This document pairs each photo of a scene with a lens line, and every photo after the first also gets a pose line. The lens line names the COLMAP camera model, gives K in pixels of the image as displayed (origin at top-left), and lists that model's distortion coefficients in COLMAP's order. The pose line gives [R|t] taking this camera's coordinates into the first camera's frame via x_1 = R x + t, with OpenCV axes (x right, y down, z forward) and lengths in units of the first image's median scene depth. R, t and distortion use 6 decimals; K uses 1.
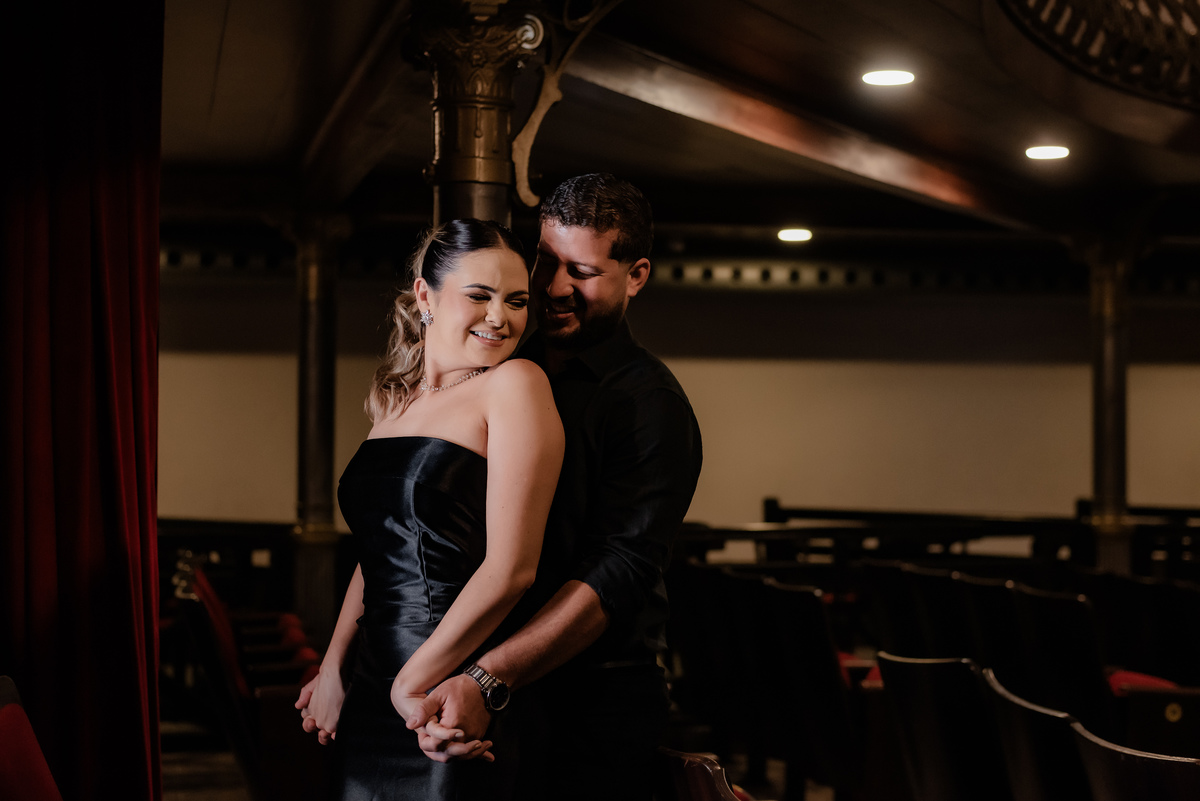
lens RADIAL K [[1804.6, 0, 604.2], [0, 1804.6, 377.7], [0, 0, 1]] dist [0.012683, 0.002397]
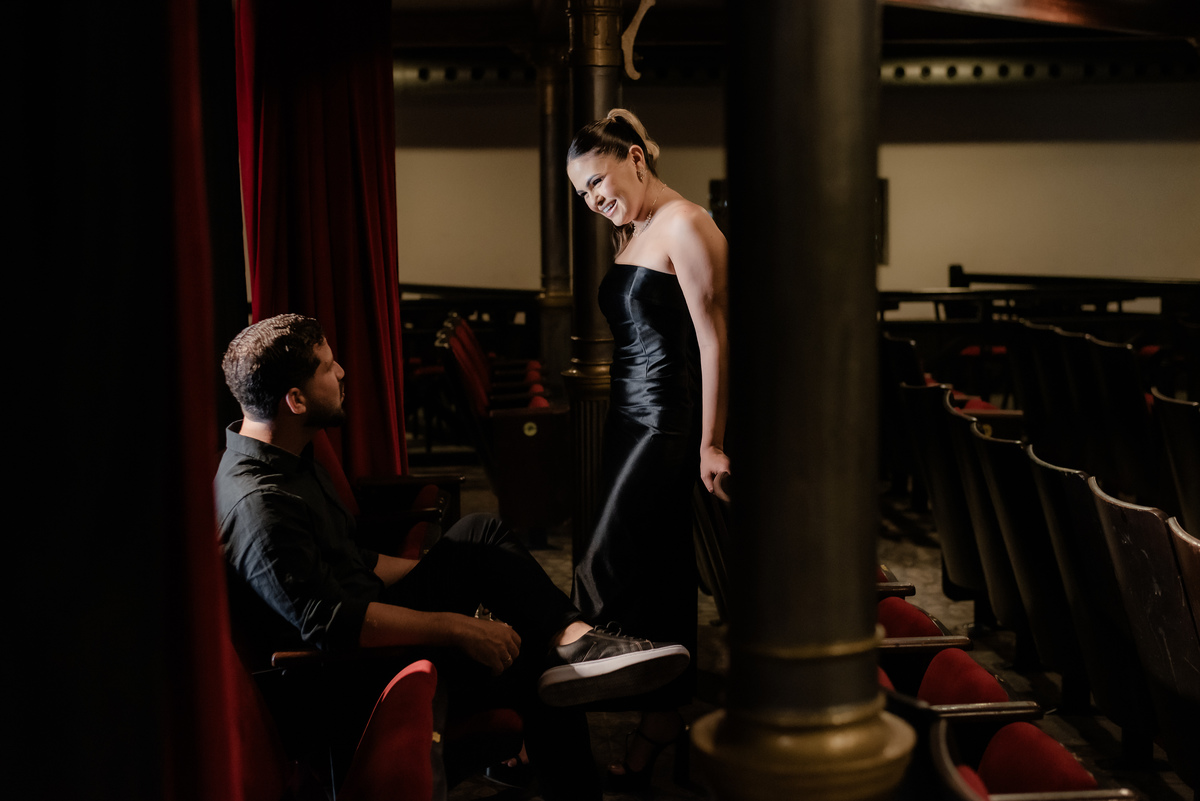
lens RADIAL K [[1804.6, 0, 604.2], [0, 1804.6, 377.7], [0, 0, 1]] dist [0.012683, 0.002397]
pose [[0.983748, 0.002334, -0.179540, 0.103677], [0.021439, 0.991235, 0.130357, -0.023970], [0.178270, -0.132087, 0.975076, -0.247210]]
